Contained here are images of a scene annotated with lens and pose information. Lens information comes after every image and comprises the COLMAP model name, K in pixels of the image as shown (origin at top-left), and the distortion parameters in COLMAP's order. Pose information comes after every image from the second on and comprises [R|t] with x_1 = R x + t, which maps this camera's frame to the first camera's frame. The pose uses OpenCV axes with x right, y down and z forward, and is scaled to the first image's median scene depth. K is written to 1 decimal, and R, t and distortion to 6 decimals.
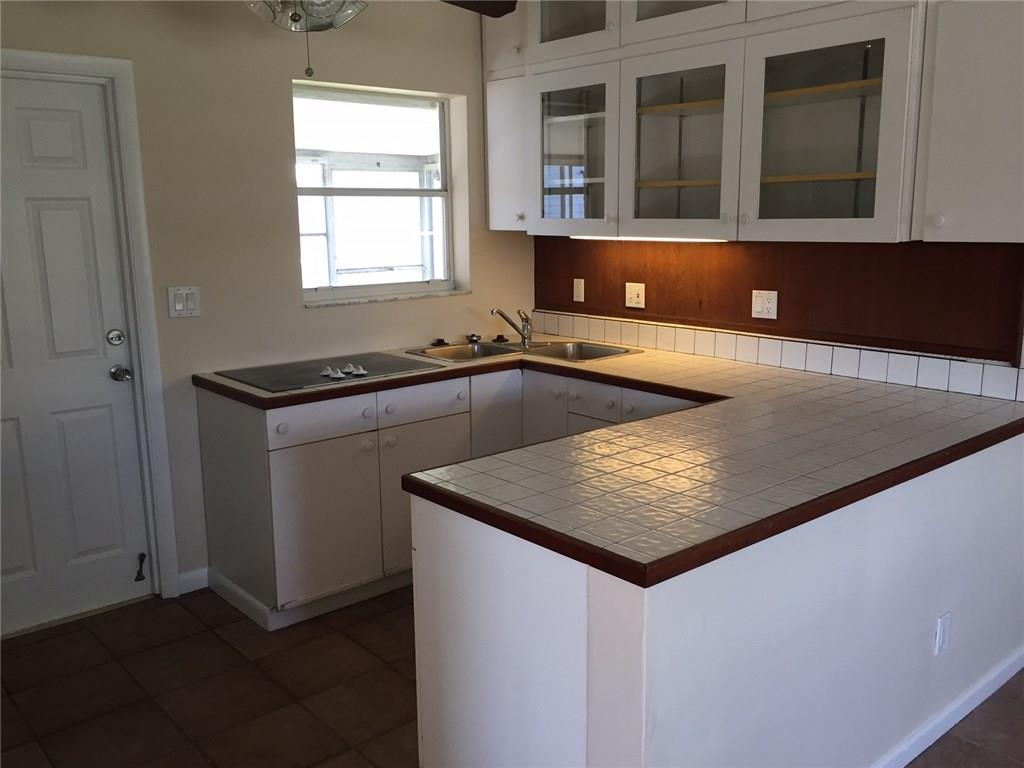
lens RADIAL K [[896.2, 0, 512.0], [0, 896.2, 384.0], [0, 0, 1]] dist [0.067791, -0.001582]
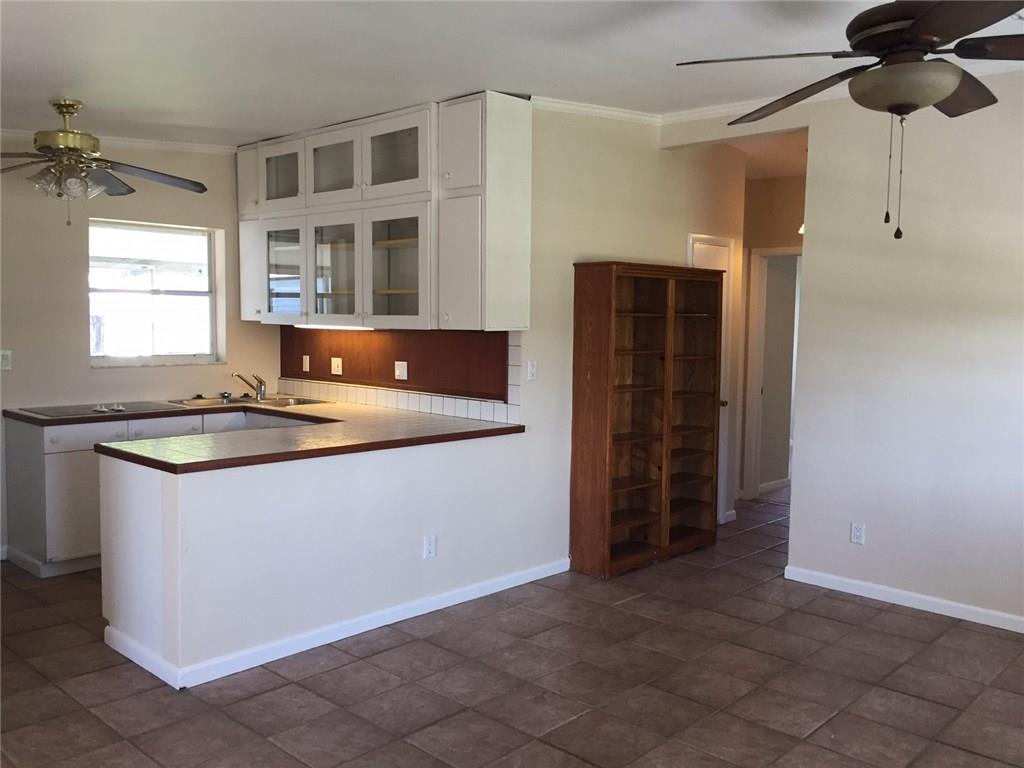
lens RADIAL K [[874.8, 0, 512.0], [0, 874.8, 384.0], [0, 0, 1]] dist [0.064829, -0.079238]
pose [[0.993768, 0.017176, 0.110132, 0.271008], [-0.004397, 0.993328, -0.115240, 0.096390], [-0.111377, 0.114037, 0.987214, -0.455853]]
